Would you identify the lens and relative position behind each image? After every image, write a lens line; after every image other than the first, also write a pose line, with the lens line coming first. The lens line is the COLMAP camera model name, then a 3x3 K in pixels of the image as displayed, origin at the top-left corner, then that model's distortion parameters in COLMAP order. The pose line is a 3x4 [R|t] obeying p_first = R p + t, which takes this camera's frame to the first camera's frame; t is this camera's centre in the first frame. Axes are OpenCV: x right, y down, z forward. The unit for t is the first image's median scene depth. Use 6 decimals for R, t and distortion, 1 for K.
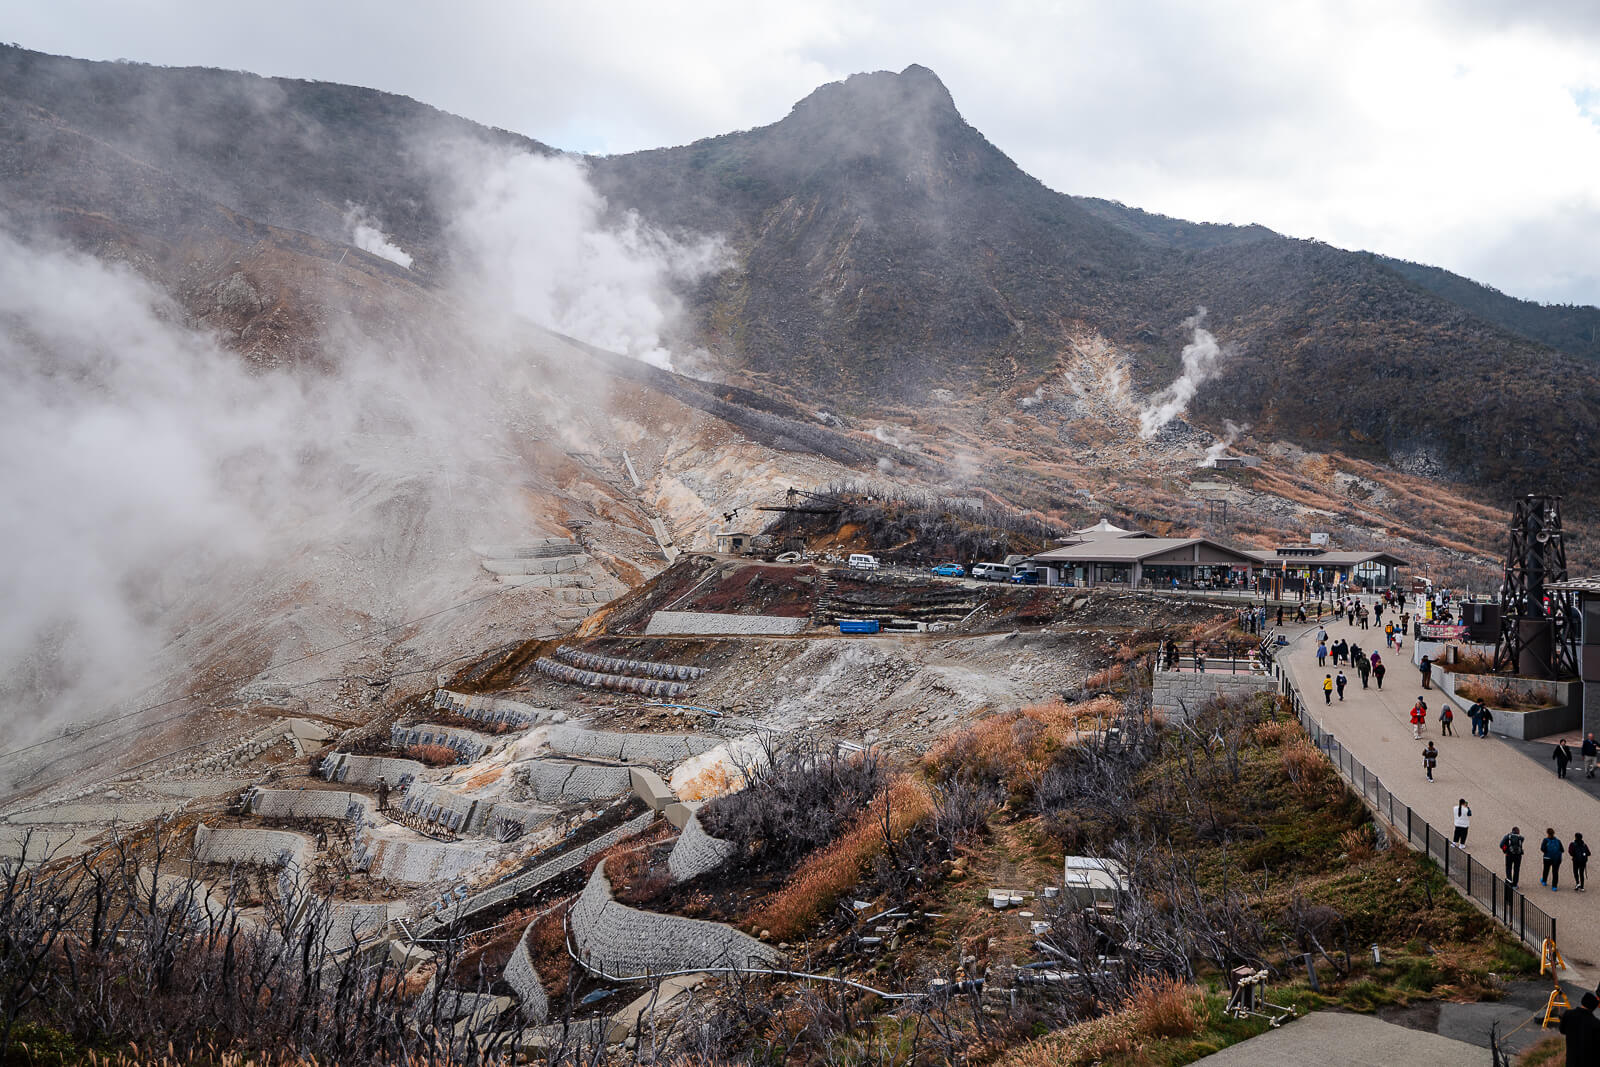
lens RADIAL K [[1243.7, 0, 800.0], [0, 1243.7, 533.5], [0, 0, 1]] dist [-0.022938, 0.050459]
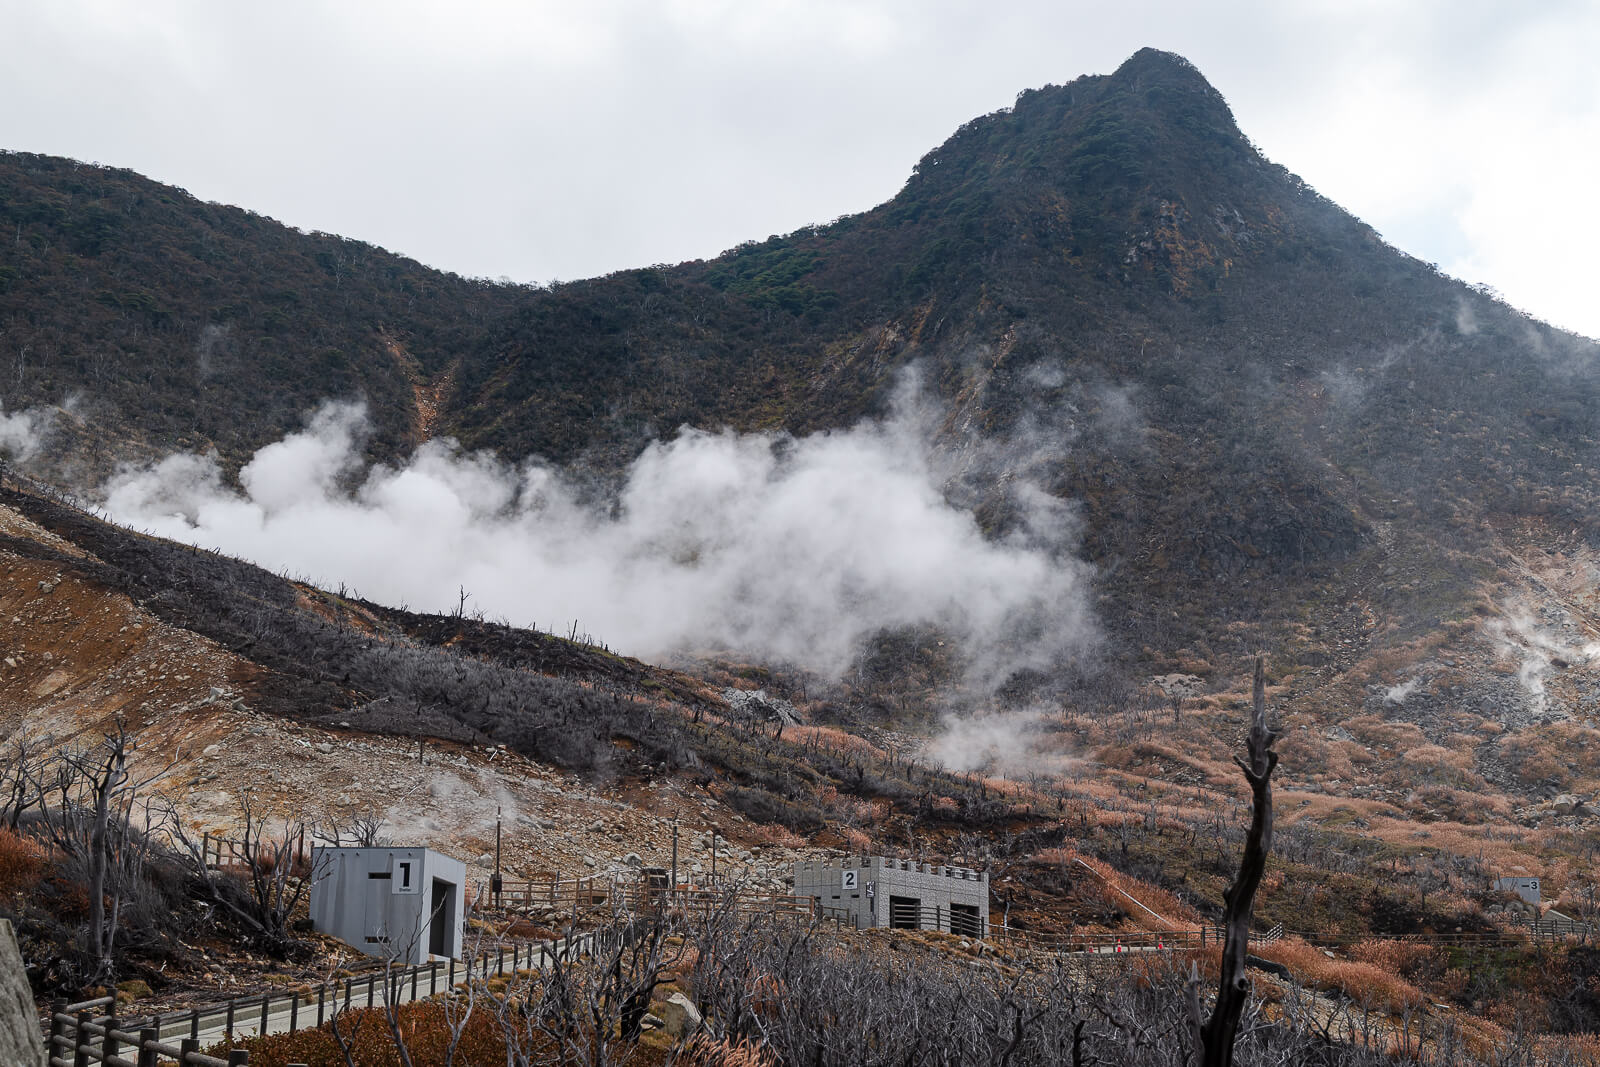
lens RADIAL K [[2216.9, 0, 800.0], [0, 2216.9, 533.5], [0, 0, 1]] dist [-0.006604, 0.020578]
pose [[0.992153, -0.037967, -0.119128, 0.320098], [0.009409, 0.972751, -0.231661, 0.009733], [0.124678, 0.228722, 0.965475, 1.173787]]
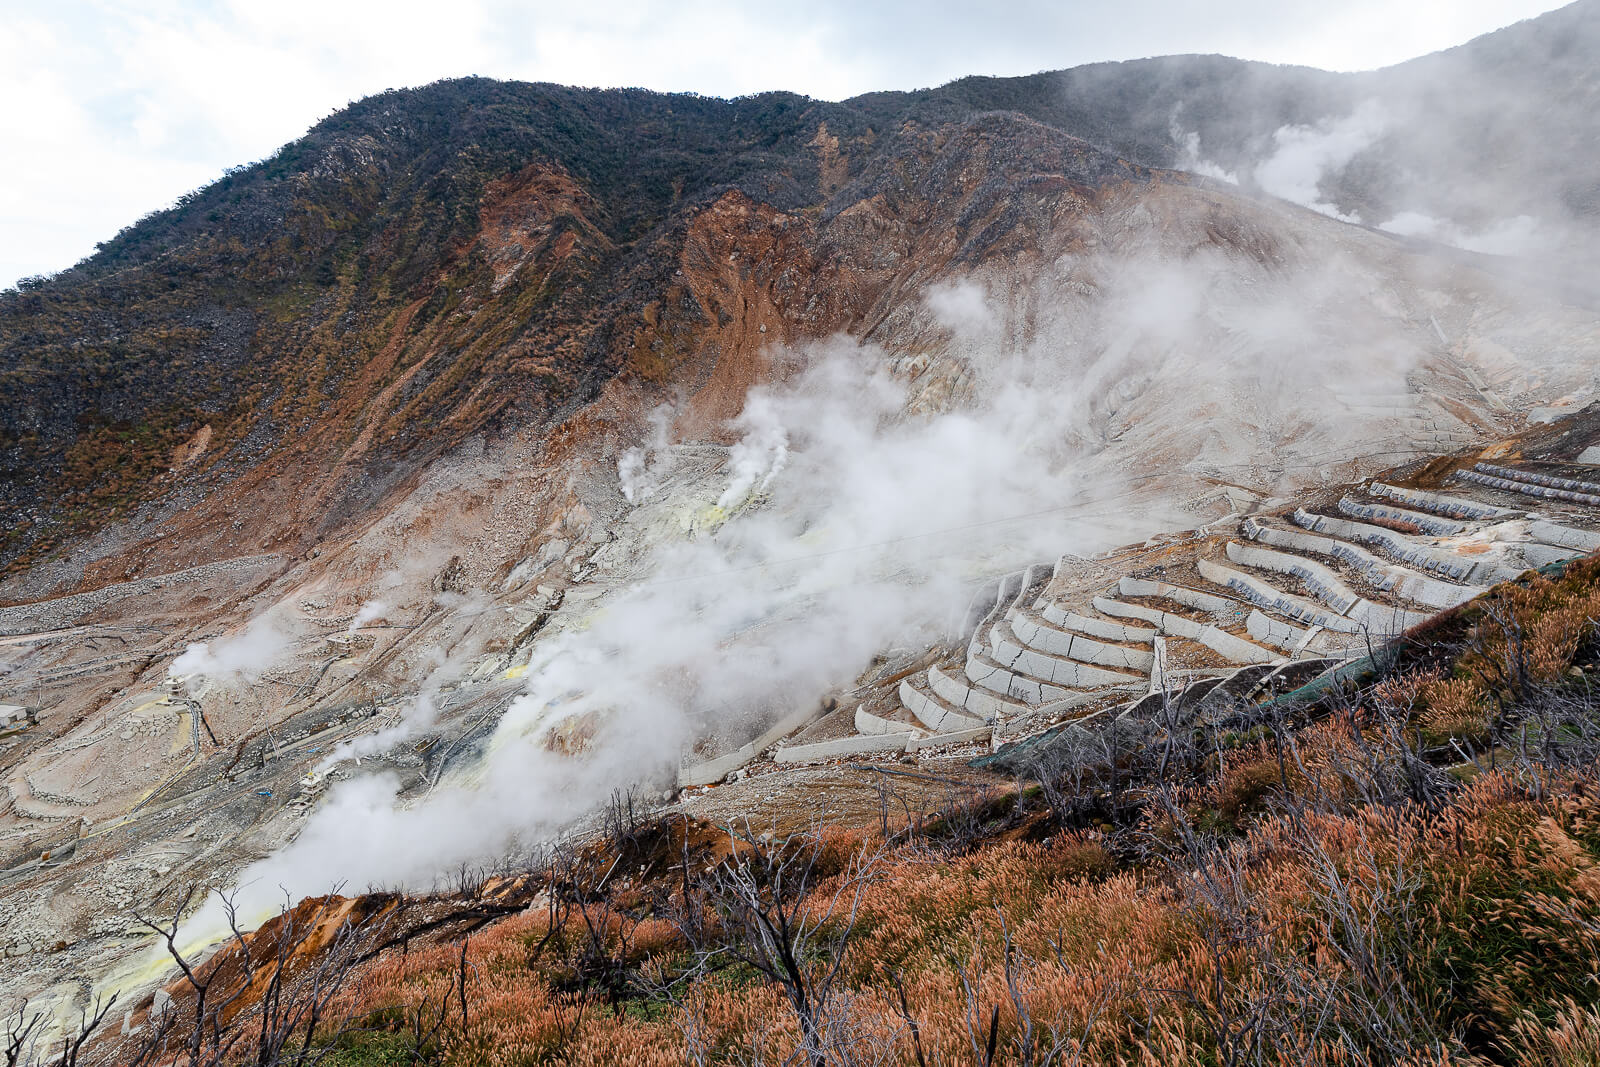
lens RADIAL K [[741.8, 0, 800.0], [0, 741.8, 533.5], [0, 0, 1]] dist [0.003028, 0.000113]
pose [[0.752588, 0.173742, -0.635158, -0.232614], [-0.028936, 0.972358, 0.231696, -0.007695], [0.657856, -0.155993, 0.736812, -0.172125]]
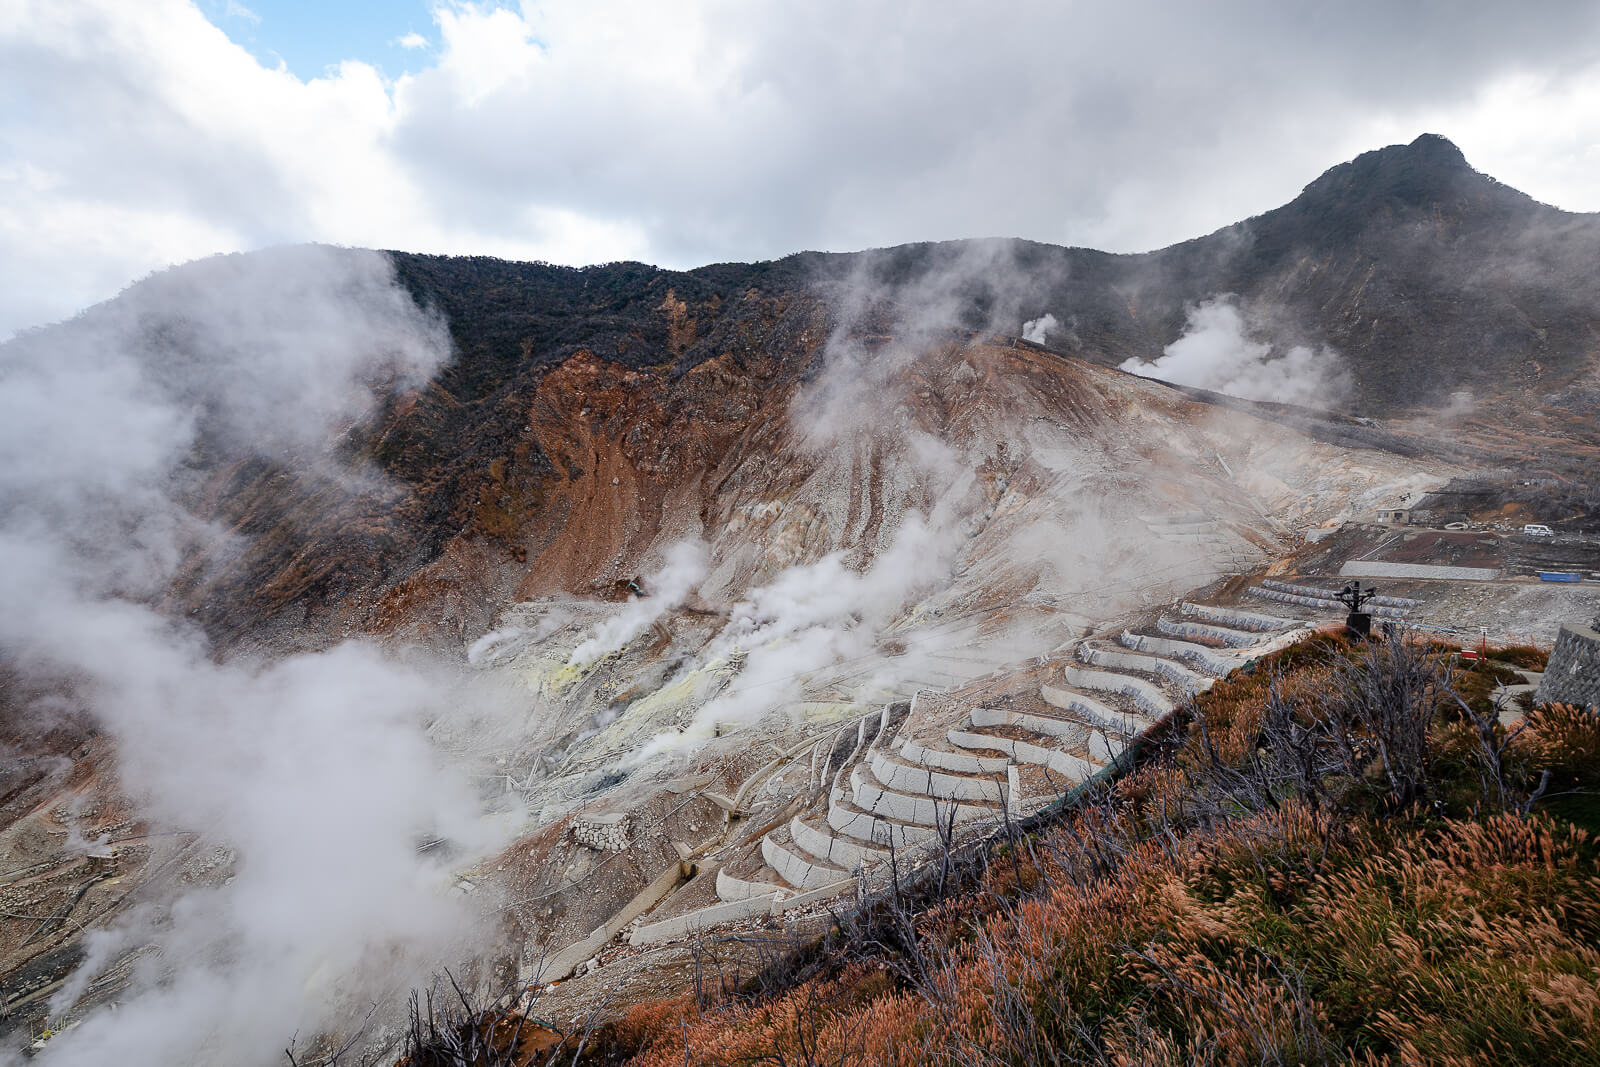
lens RADIAL K [[762.8, 0, 780.3], [0, 762.8, 548.6], [0, 0, 1]] dist [-0.002579, 0.004470]
pose [[0.844146, 0.025190, -0.535521, -0.203219], [0.004801, 0.998500, 0.054535, -0.007301], [0.536091, -0.048607, 0.842759, -0.166998]]
